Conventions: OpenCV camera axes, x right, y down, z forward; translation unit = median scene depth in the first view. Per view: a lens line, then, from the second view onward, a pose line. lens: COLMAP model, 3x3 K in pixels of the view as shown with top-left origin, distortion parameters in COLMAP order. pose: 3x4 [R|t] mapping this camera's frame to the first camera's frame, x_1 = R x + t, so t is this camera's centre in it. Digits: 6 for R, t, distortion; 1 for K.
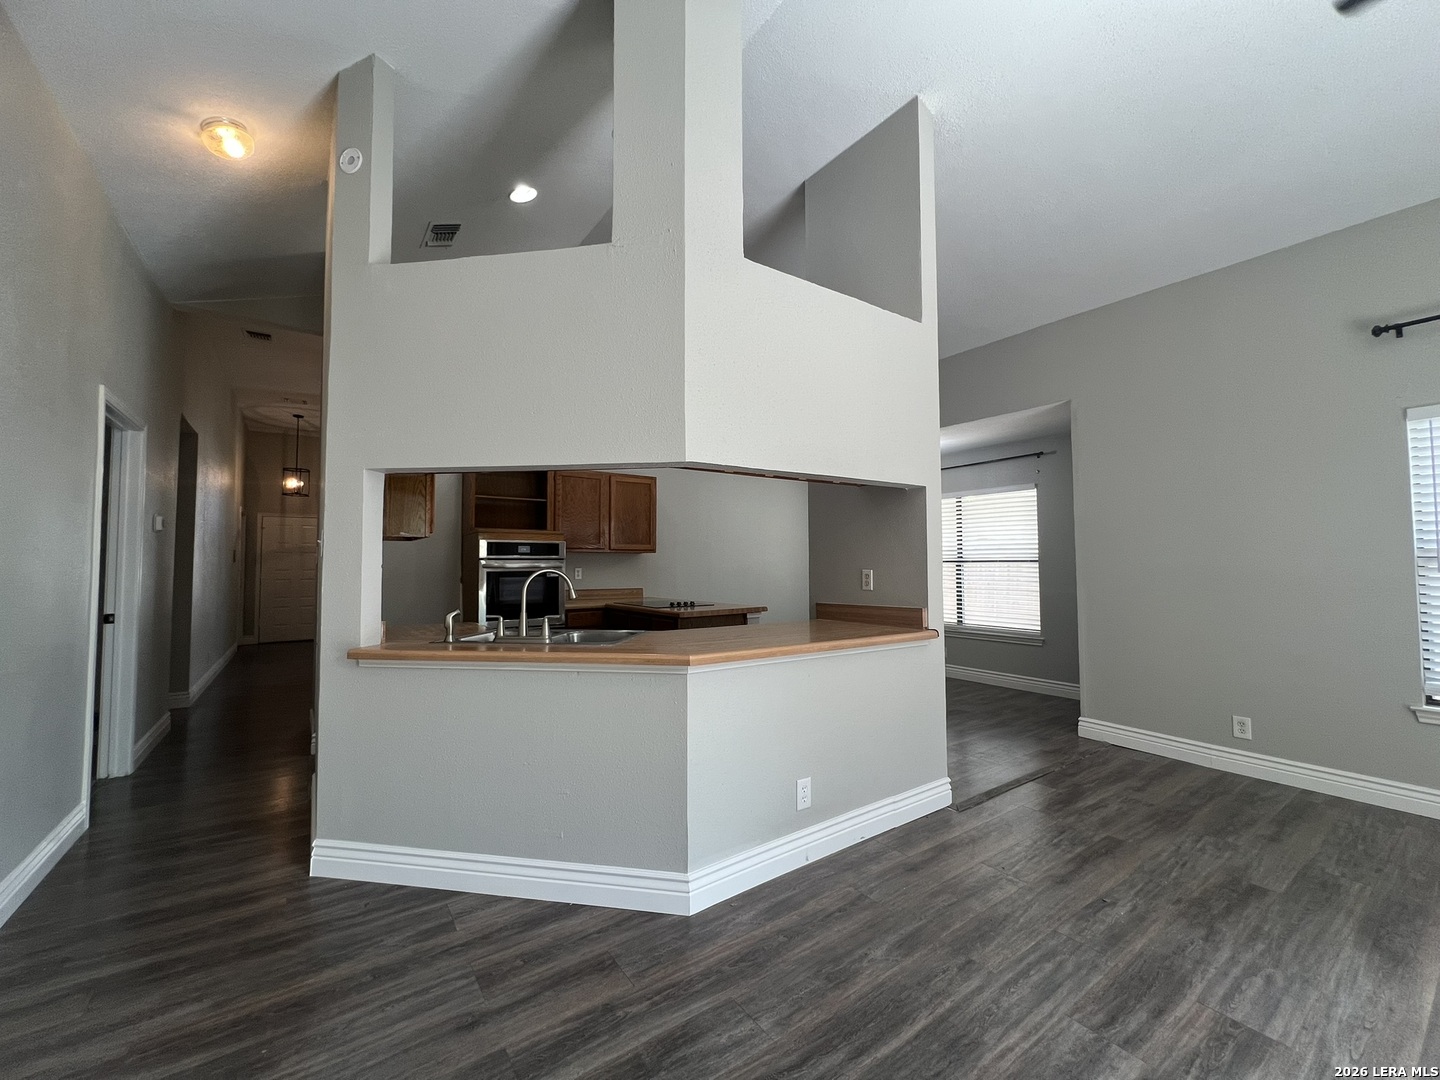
lens RADIAL K [[579.4, 0, 720.0], [0, 579.4, 540.0], [0, 0, 1]] dist [0.000736, 0.000003]
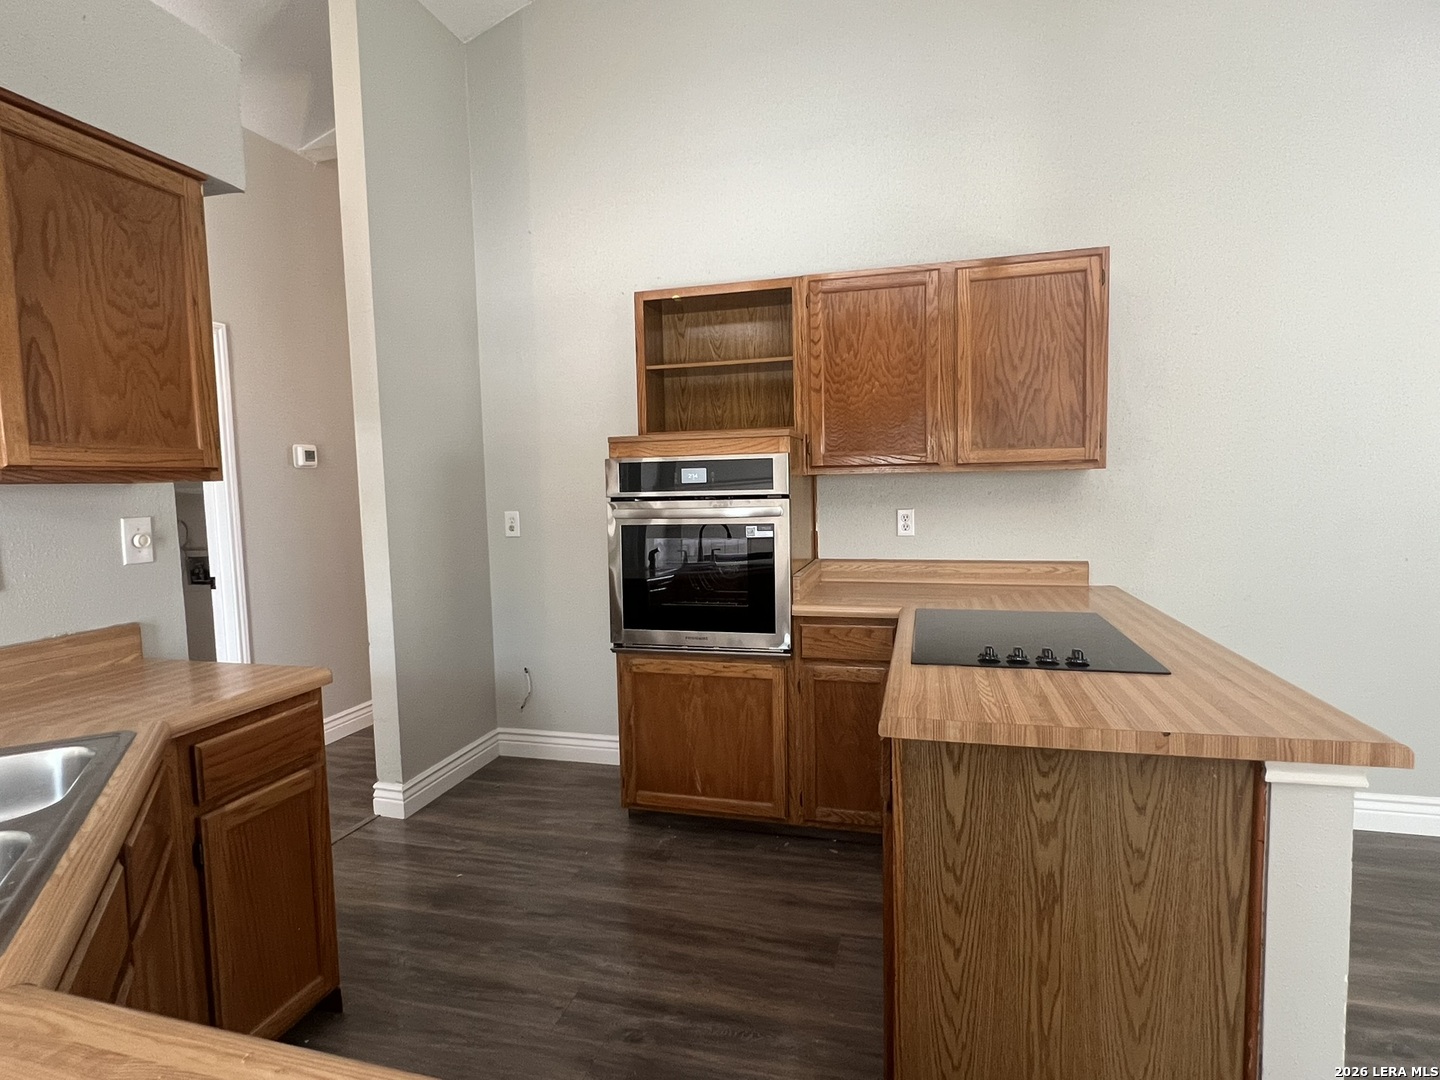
lens RADIAL K [[760.4, 0, 720.0], [0, 760.4, 540.0], [0, 0, 1]] dist [-0.005017, -0.000989]
pose [[0.637936, 0.046024, -0.768713, 0.114780], [0.056400, 0.992740, 0.106242, 0.003919], [0.768022, -0.111131, 0.630708, 0.616748]]
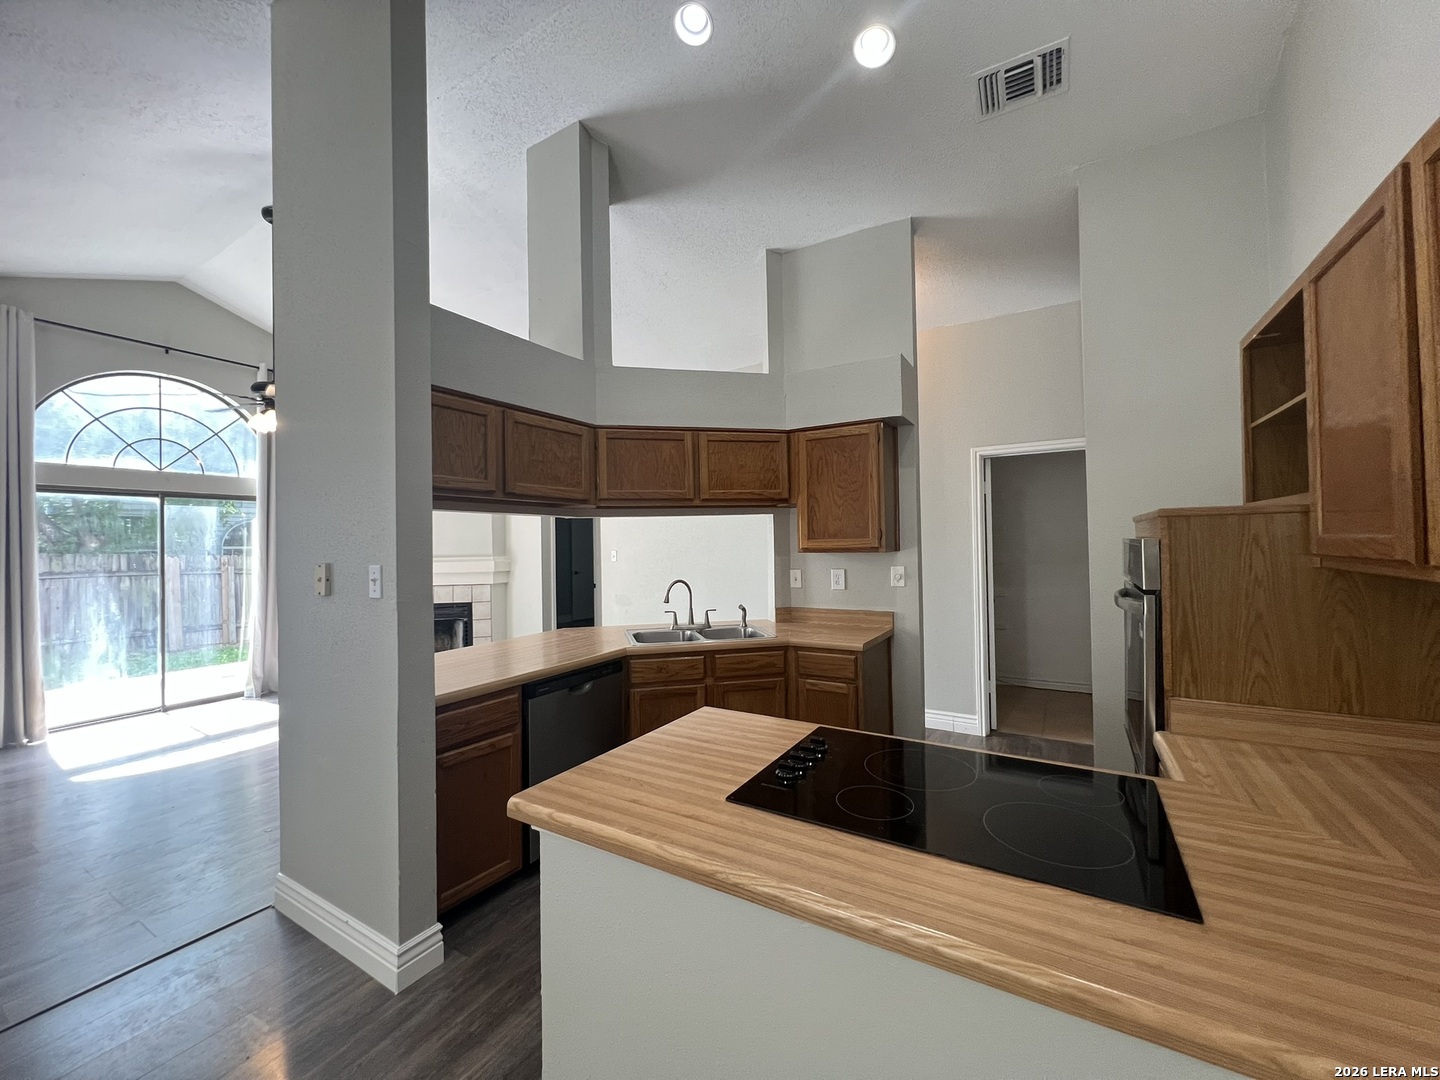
lens RADIAL K [[579.4, 0, 720.0], [0, 579.4, 540.0], [0, 0, 1]] dist [0.000736, 0.000003]
pose [[-0.908798, 0.016107, -0.416924, 0.092719], [0.036954, 0.998435, -0.041979, 0.007105], [0.415596, -0.053558, -0.907971, 1.197938]]
